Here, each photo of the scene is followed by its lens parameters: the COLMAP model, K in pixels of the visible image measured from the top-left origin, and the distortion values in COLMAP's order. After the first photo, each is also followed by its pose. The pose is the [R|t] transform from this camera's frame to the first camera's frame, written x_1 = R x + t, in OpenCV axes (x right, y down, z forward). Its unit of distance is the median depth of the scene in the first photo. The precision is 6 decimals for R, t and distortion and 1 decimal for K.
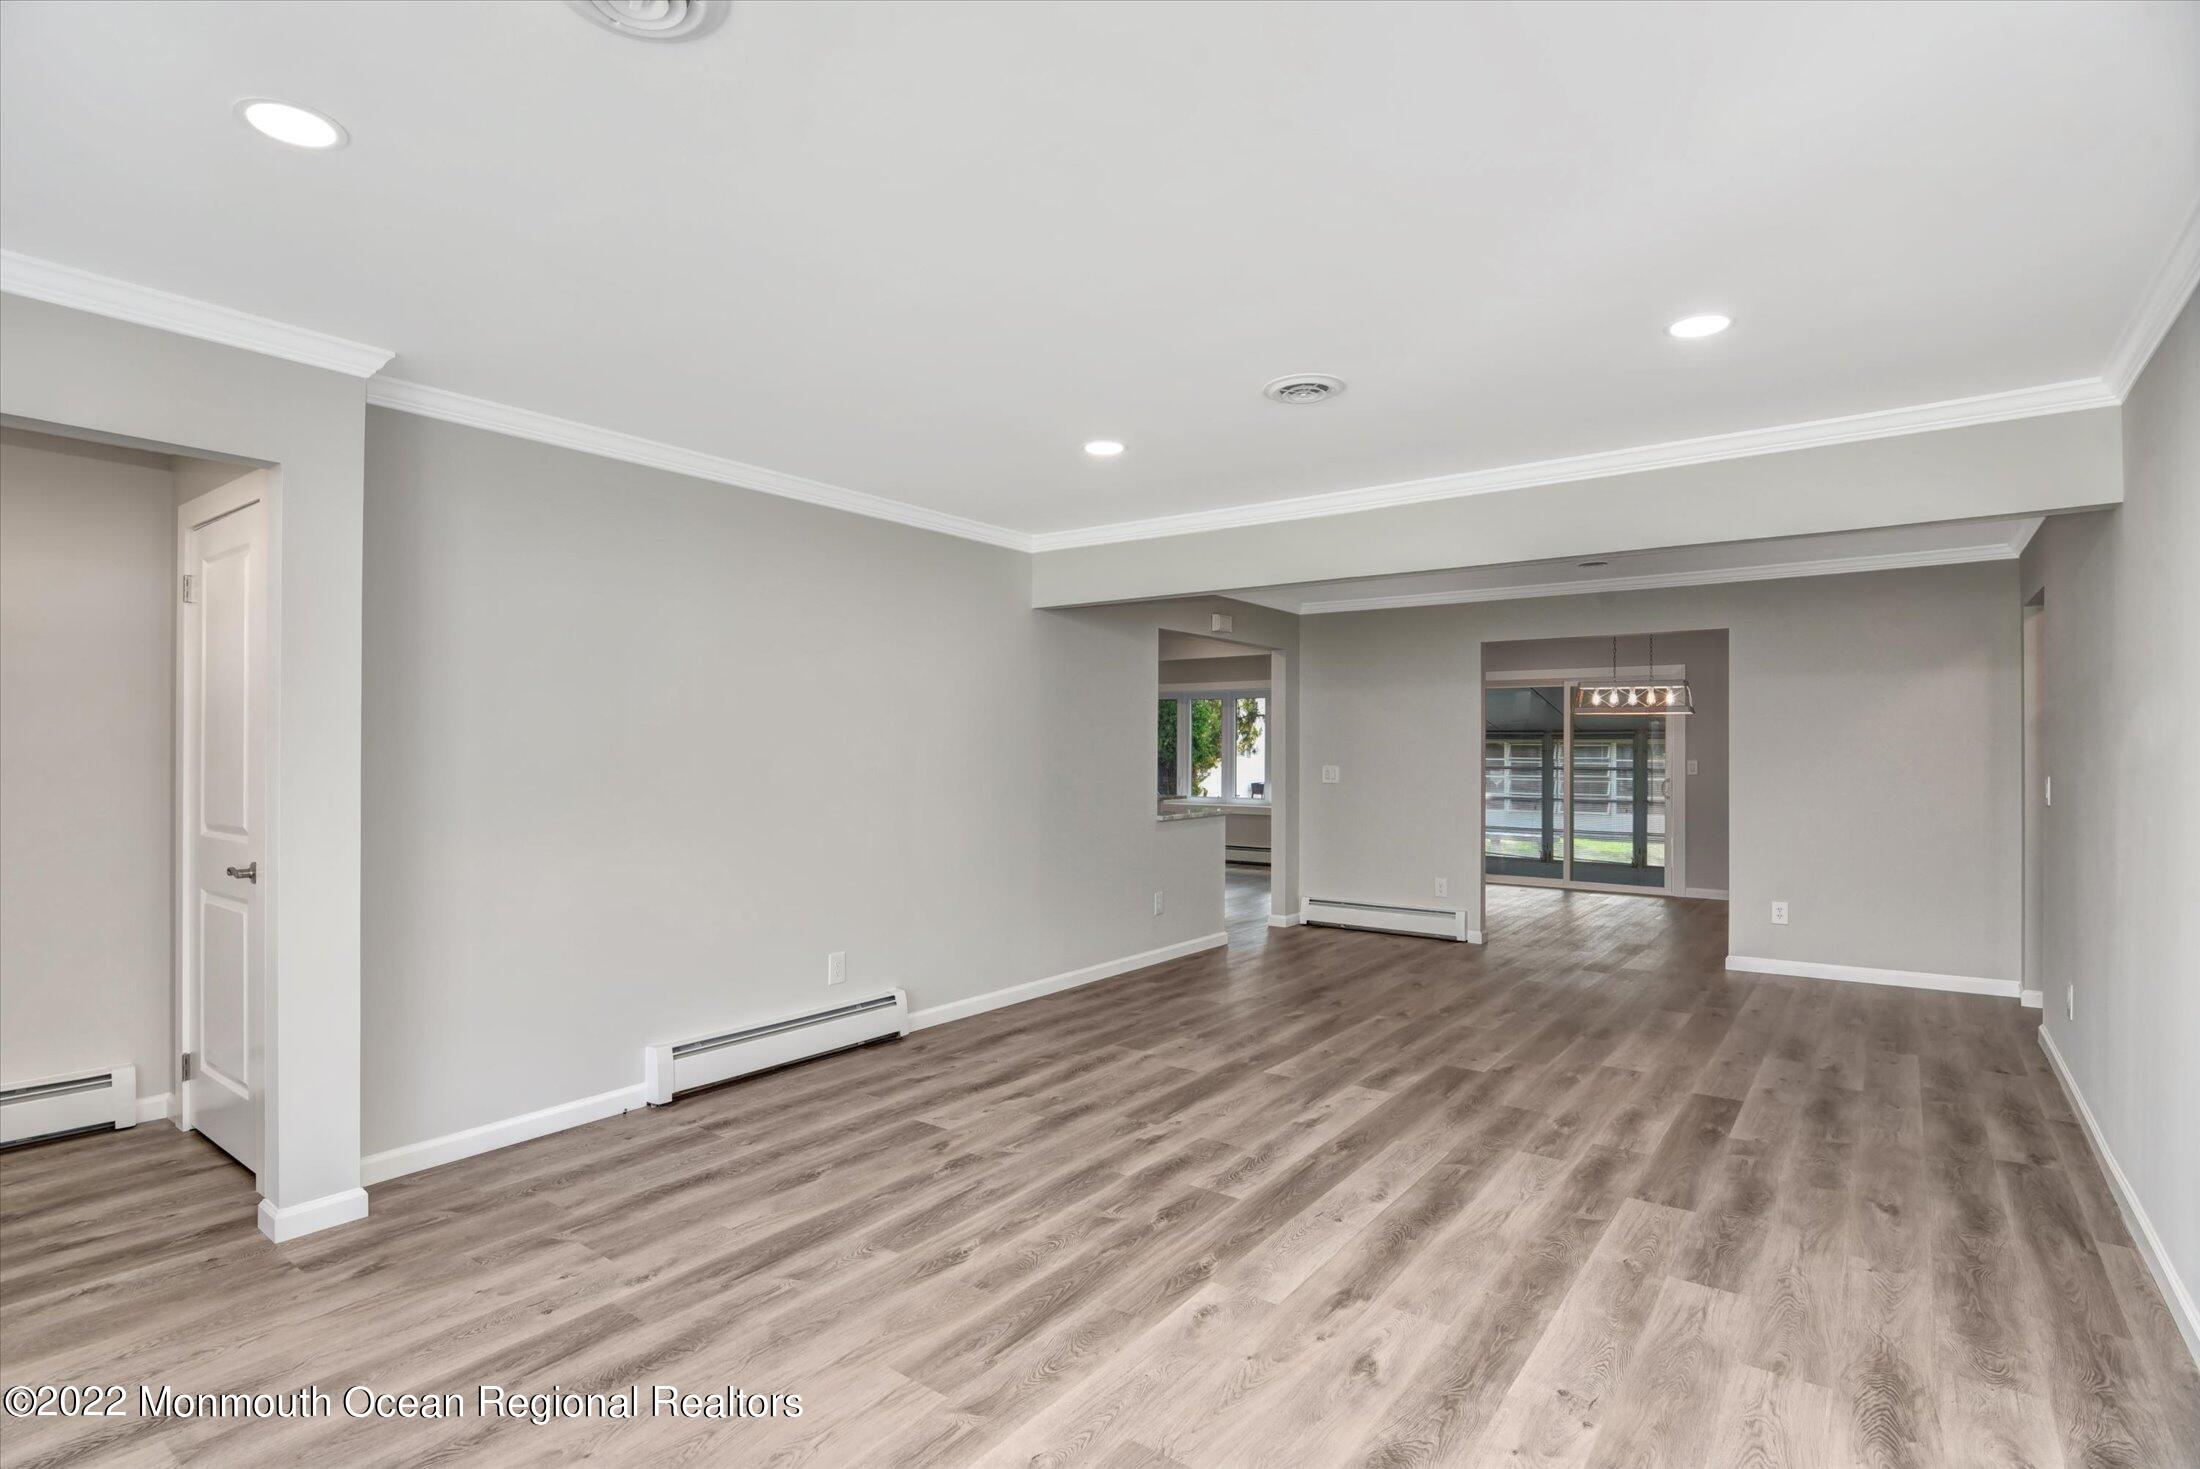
lens RADIAL K [[1081.8, 0, 1096.6], [0, 1081.8, 744.8], [0, 0, 1]] dist [-0.016376, -0.000821]
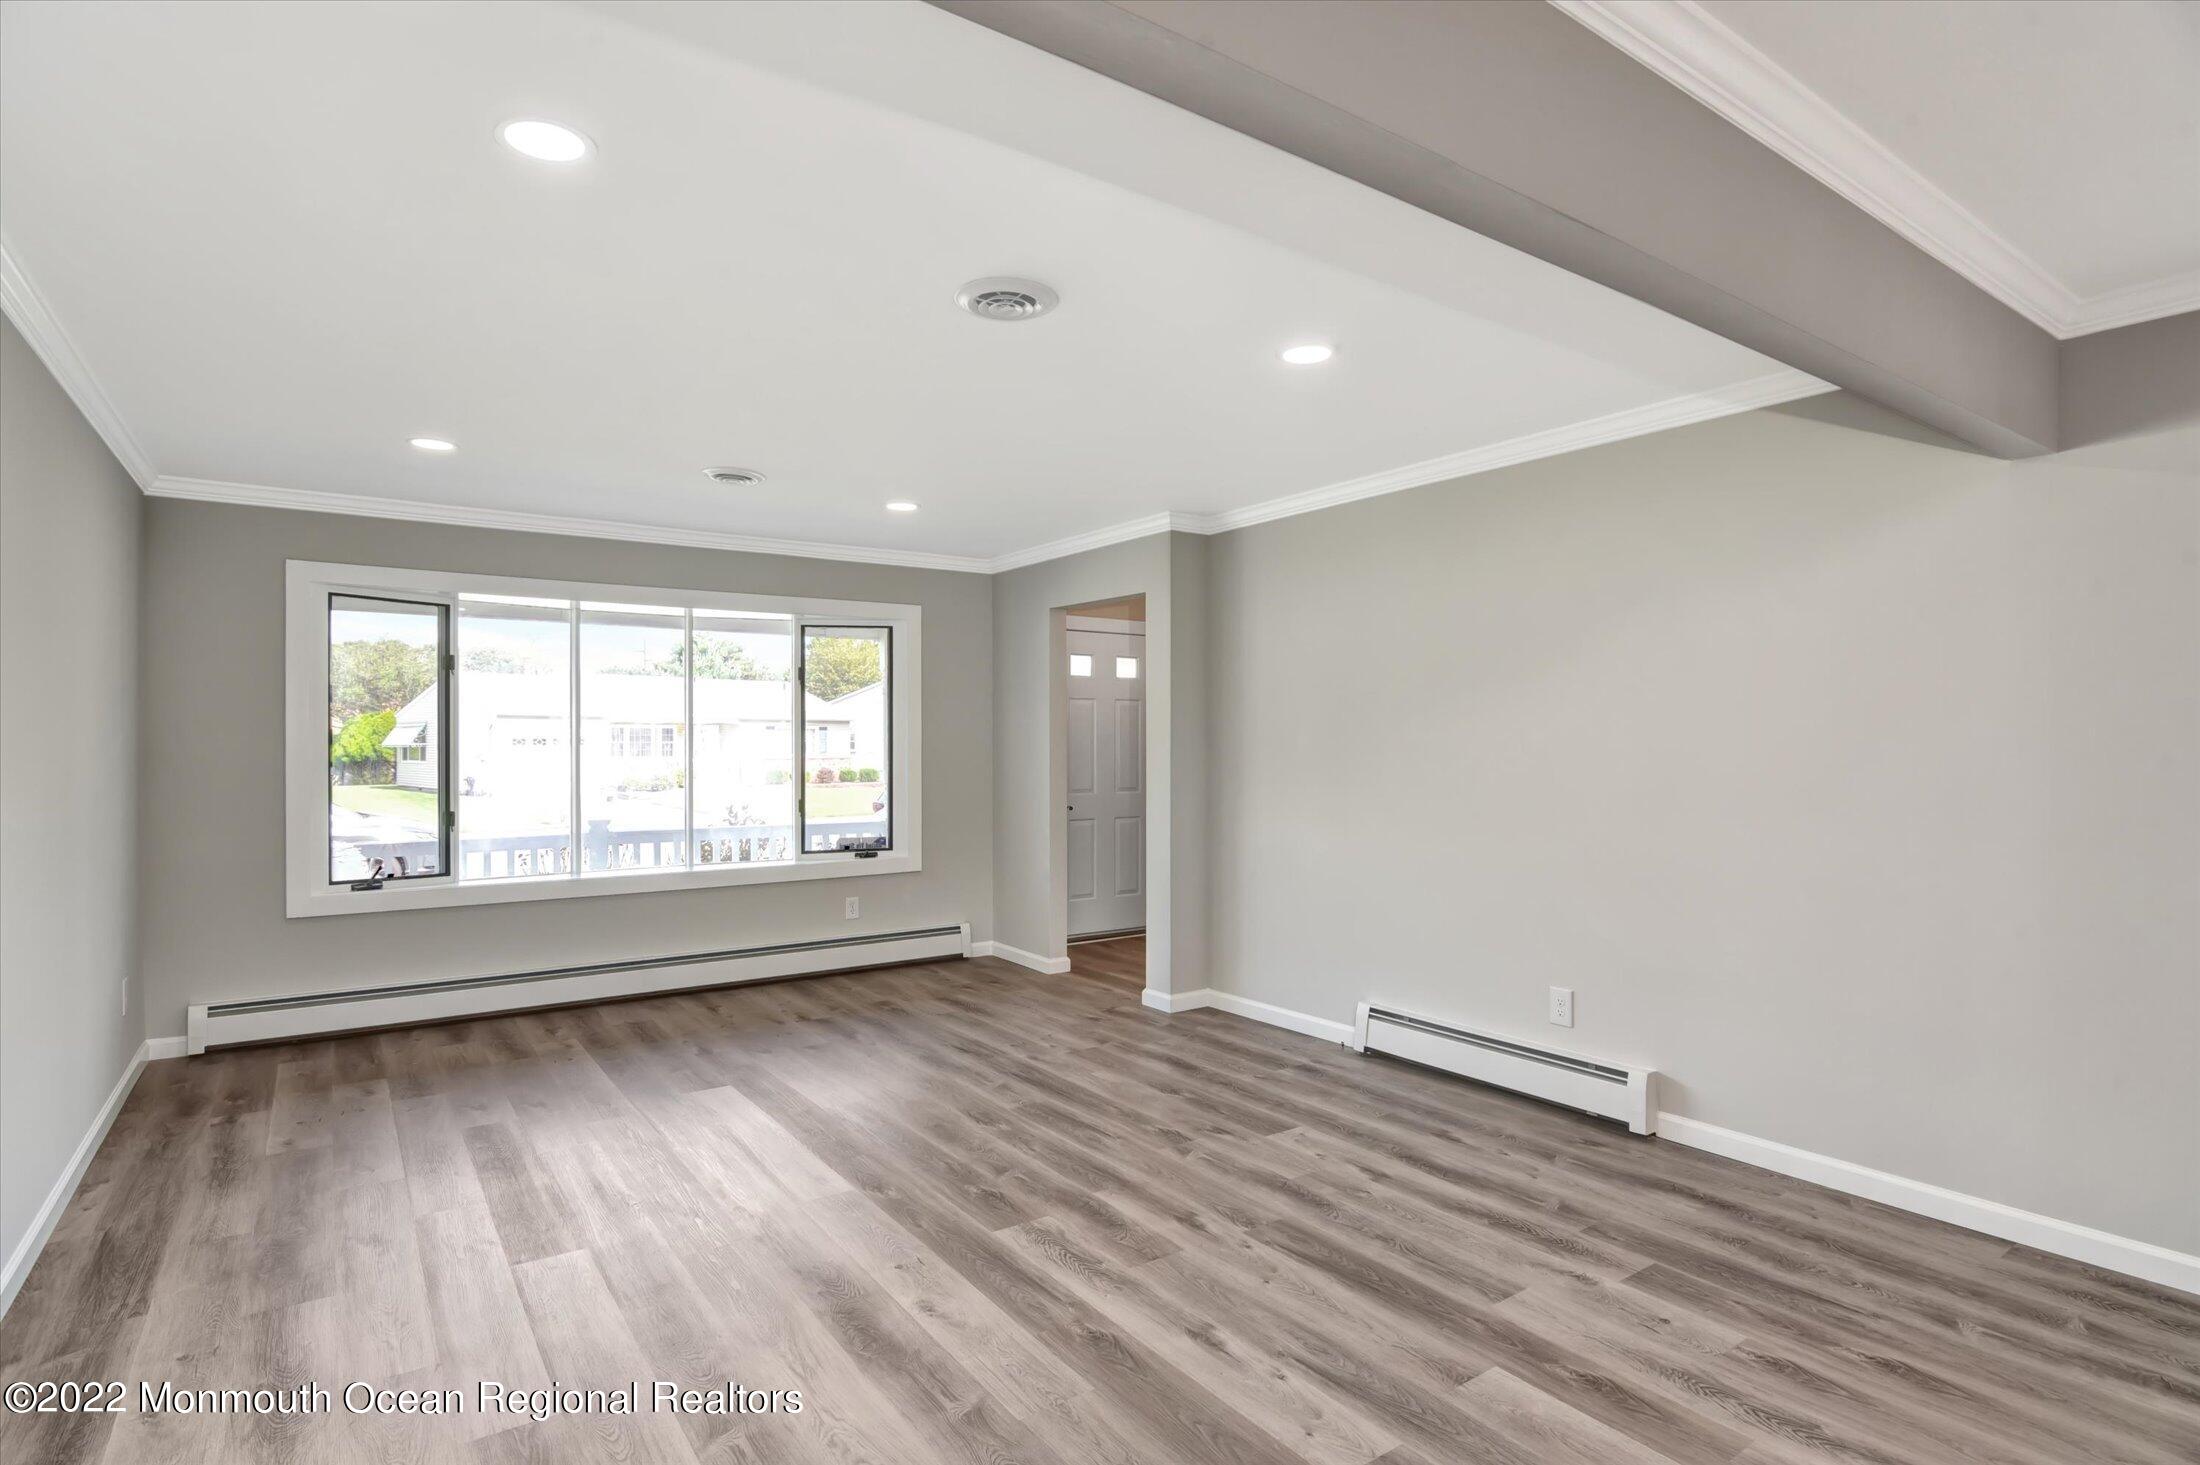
lens RADIAL K [[1081.8, 0, 1096.6], [0, 1081.8, 742.8], [0, 0, 1]] dist [-0.016376, -0.000821]
pose [[-0.307484, -0.002020, -0.951551, 0.822707], [0.005555, 0.999977, -0.003918, 0.007016], [0.951537, -0.006490, -0.307465, 1.147950]]
